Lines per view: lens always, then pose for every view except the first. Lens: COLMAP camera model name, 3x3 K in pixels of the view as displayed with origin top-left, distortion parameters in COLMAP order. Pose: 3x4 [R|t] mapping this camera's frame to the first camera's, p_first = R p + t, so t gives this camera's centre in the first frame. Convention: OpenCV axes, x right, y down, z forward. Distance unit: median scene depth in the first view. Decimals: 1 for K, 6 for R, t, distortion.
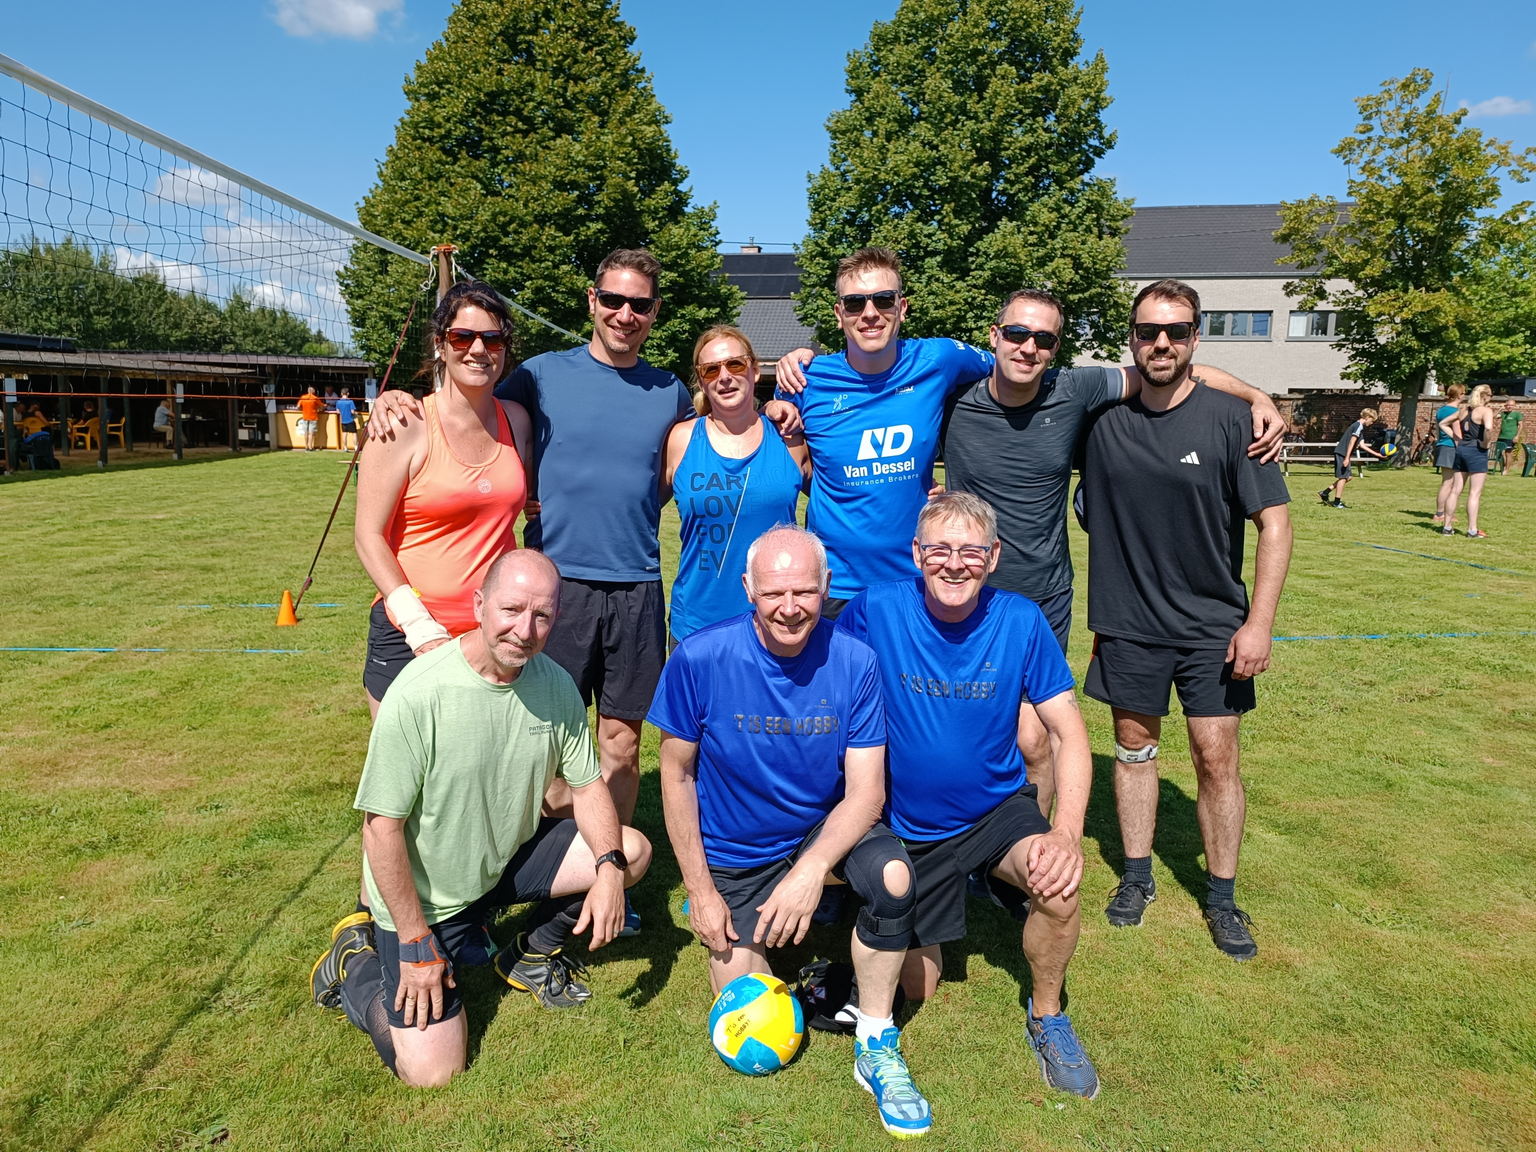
lens RADIAL K [[1120.2, 0, 772.7], [0, 1120.2, 581.0], [0, 0, 1]] dist [0.041873, -0.050011]
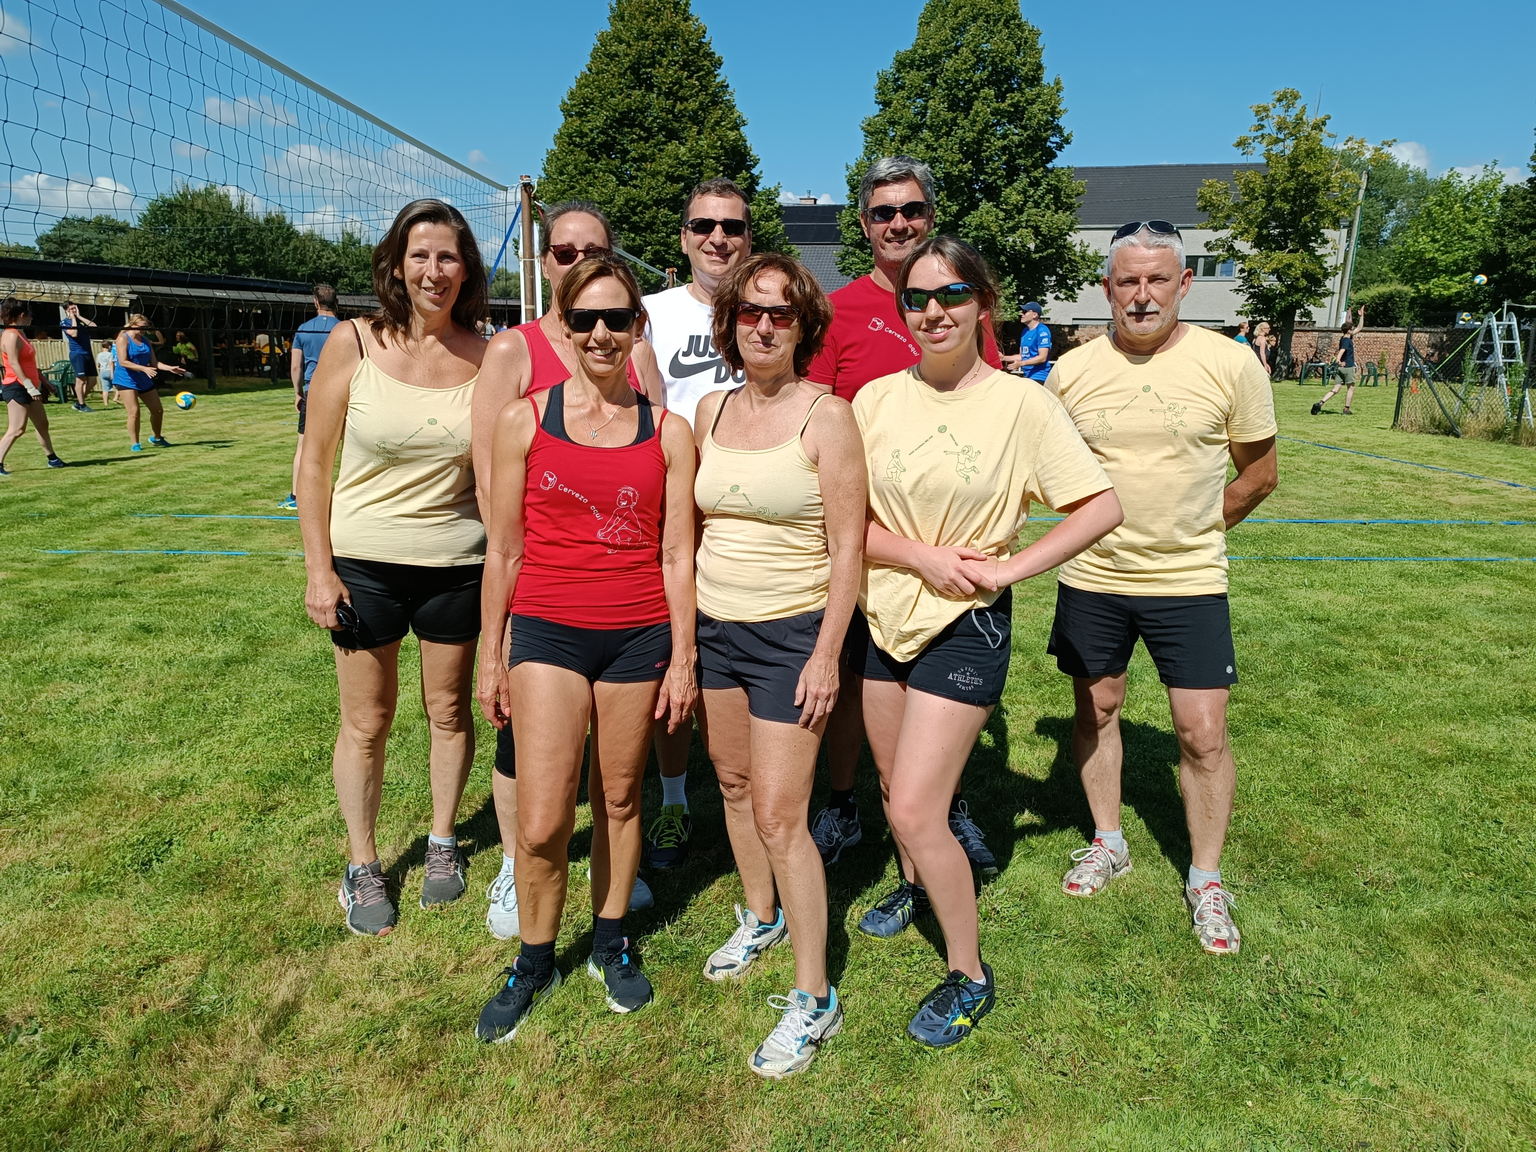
lens RADIAL K [[1120.2, 0, 782.9], [0, 1120.2, 571.8], [0, 0, 1]] dist [0.041873, -0.050011]
pose [[0.999052, 0.010755, -0.042194, 0.018197], [-0.008476, 0.998514, 0.053838, 0.067590], [0.042711, -0.053429, 0.997658, -0.432130]]
